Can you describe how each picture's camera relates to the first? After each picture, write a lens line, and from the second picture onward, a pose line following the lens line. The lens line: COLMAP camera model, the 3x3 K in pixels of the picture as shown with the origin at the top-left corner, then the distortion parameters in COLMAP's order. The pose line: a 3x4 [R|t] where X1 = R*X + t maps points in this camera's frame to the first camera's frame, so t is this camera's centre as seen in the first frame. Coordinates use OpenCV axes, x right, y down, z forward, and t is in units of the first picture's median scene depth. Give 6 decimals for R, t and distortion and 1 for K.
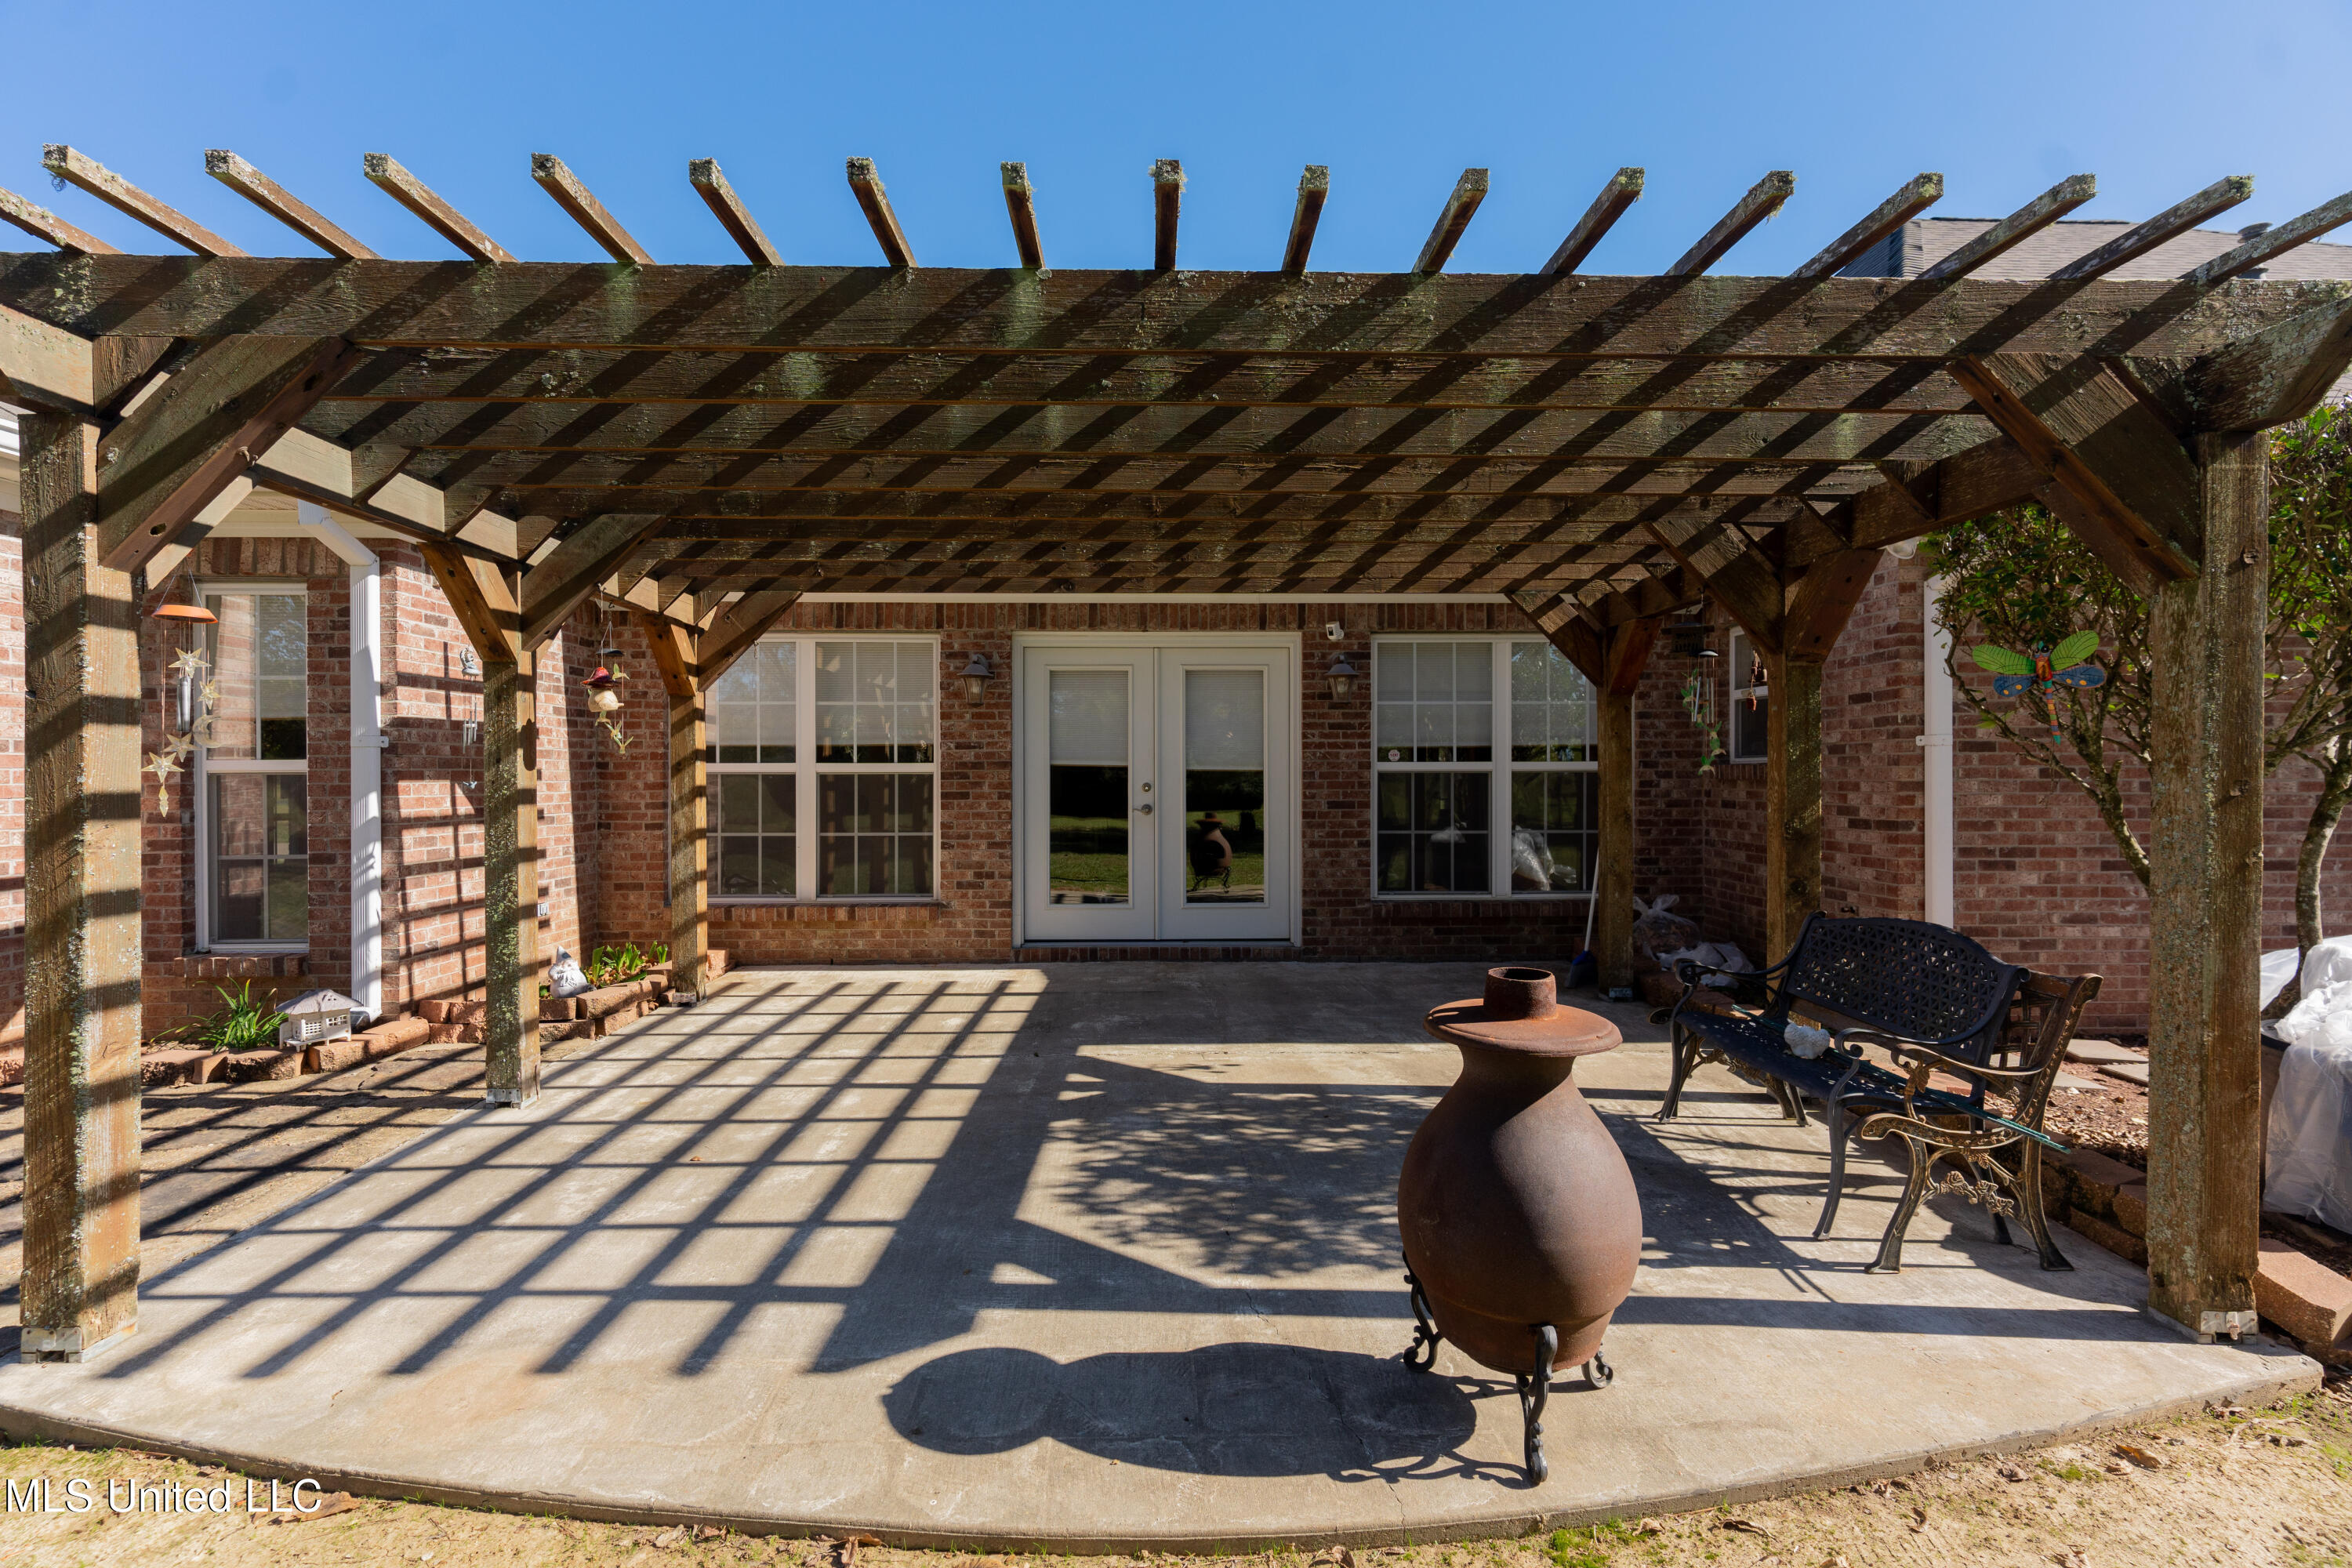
lens RADIAL K [[1123.6, 0, 1172.3], [0, 1123.6, 779.2], [0, 0, 1]] dist [0.002146, 0.001493]
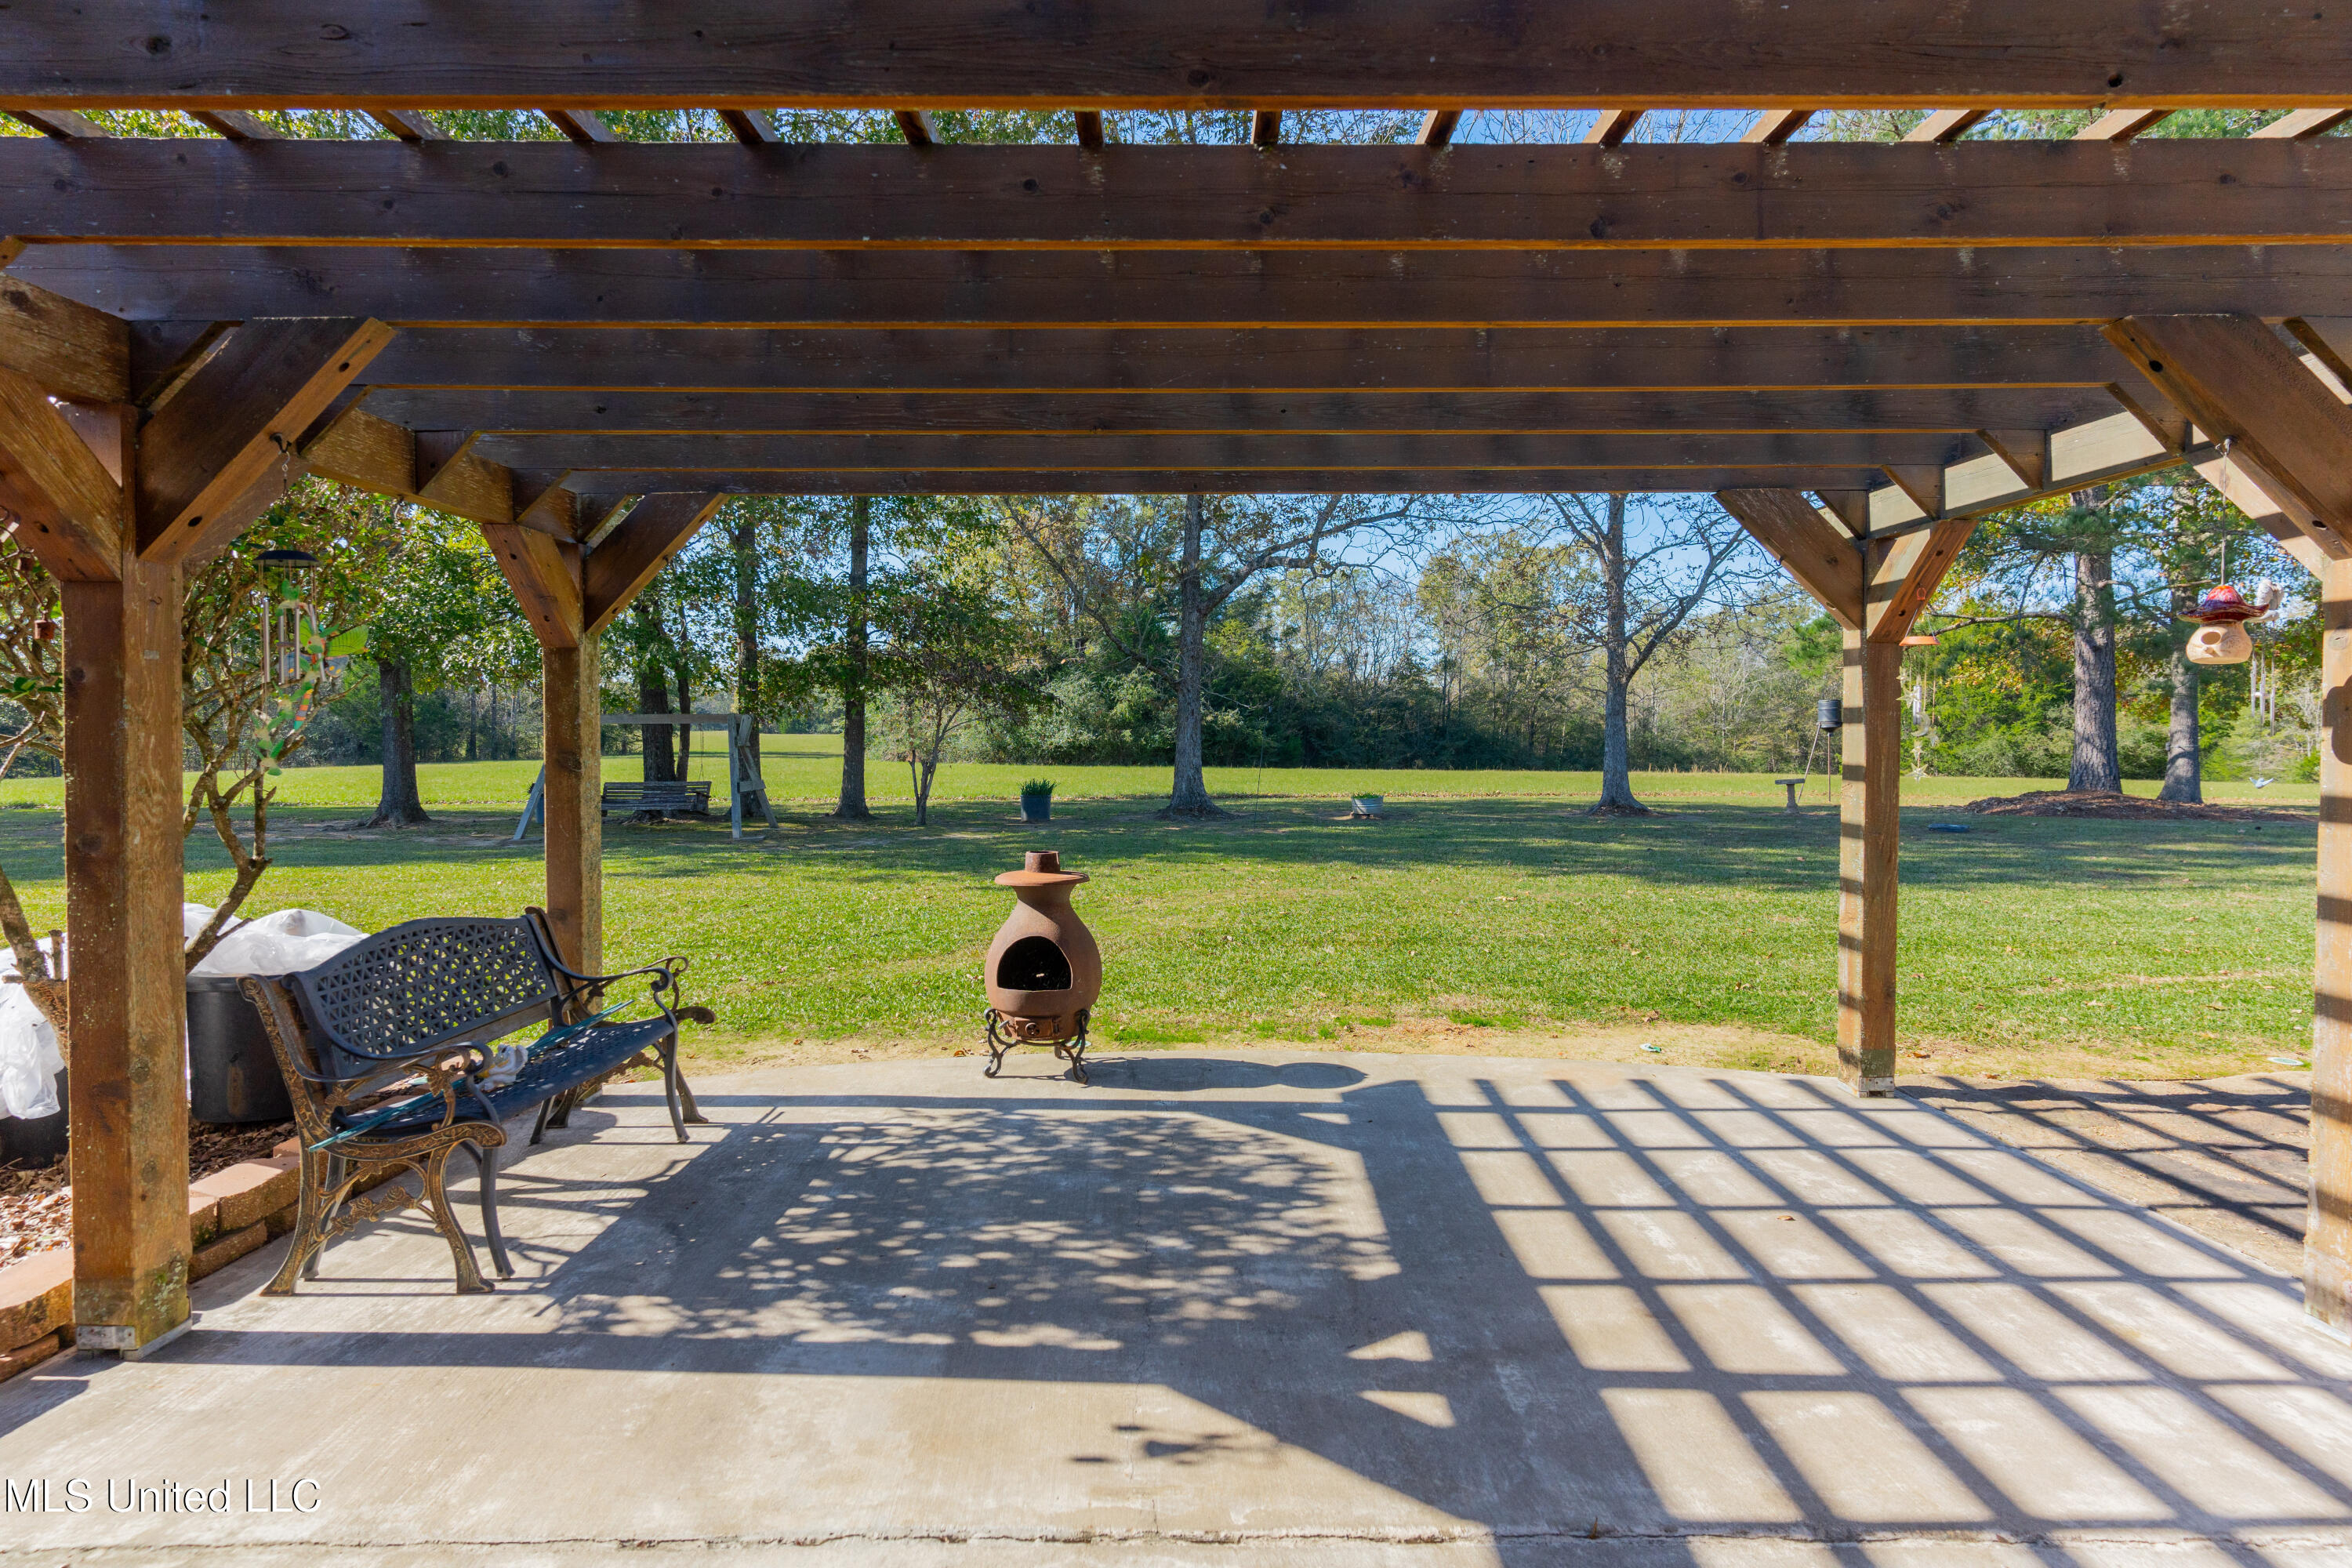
lens RADIAL K [[1123.6, 0, 1172.3], [0, 1123.6, 779.2], [0, 0, 1]] dist [0.002146, 0.001493]
pose [[-0.999548, -0.000520, 0.030050, 0.010755], [0.001009, 0.998706, 0.050851, -0.033225], [-0.030038, 0.050858, -0.998254, 1.717652]]
